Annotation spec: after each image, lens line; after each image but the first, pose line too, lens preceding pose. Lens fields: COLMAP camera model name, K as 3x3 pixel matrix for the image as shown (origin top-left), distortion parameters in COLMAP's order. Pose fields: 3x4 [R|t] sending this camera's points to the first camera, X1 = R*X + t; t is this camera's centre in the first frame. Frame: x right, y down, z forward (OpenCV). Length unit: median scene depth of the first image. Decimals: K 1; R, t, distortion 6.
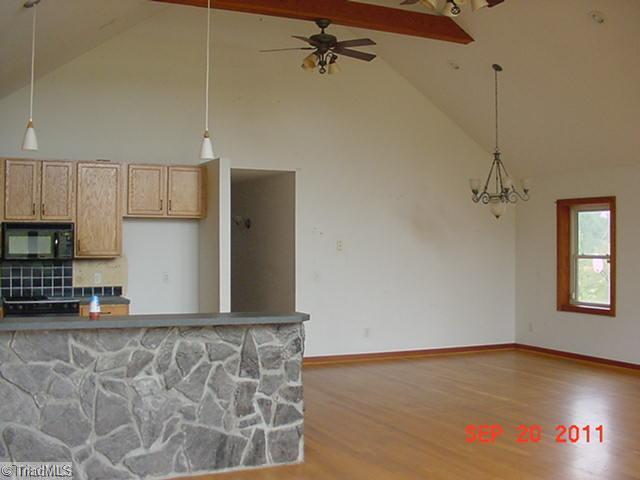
lens RADIAL K [[761.4, 0, 320.0], [0, 761.4, 240.0], [0, 0, 1]] dist [-0.163346, -0.021389]
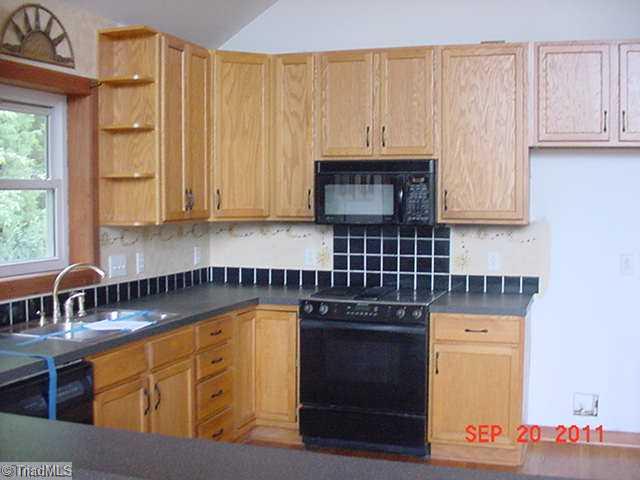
lens RADIAL K [[761.4, 0, 320.0], [0, 761.4, 240.0], [0, 0, 1]] dist [-0.163346, -0.021389]
pose [[0.713715, 0.036654, -0.699476, 0.001442], [0.004032, 0.998398, 0.056432, 0.004101], [0.700424, -0.043097, 0.712424, 0.523656]]
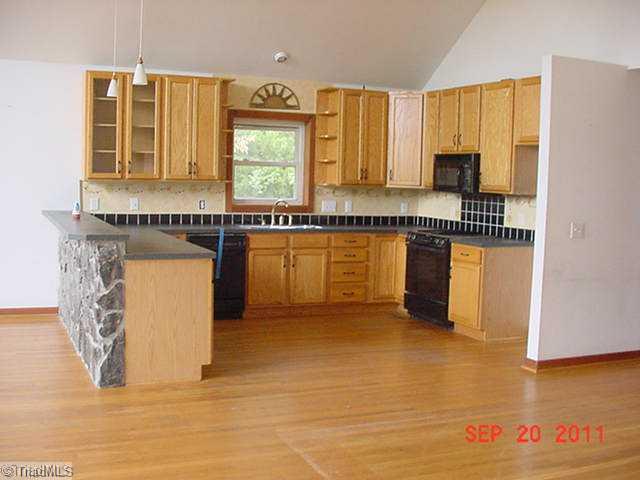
lens RADIAL K [[761.4, 0, 320.0], [0, 761.4, 240.0], [0, 0, 1]] dist [-0.163346, -0.021389]
pose [[-0.018878, 0.085054, -0.996198, 0.577418], [-0.024395, 0.996039, 0.085502, 0.007605], [0.999524, 0.025917, -0.016729, 0.800292]]
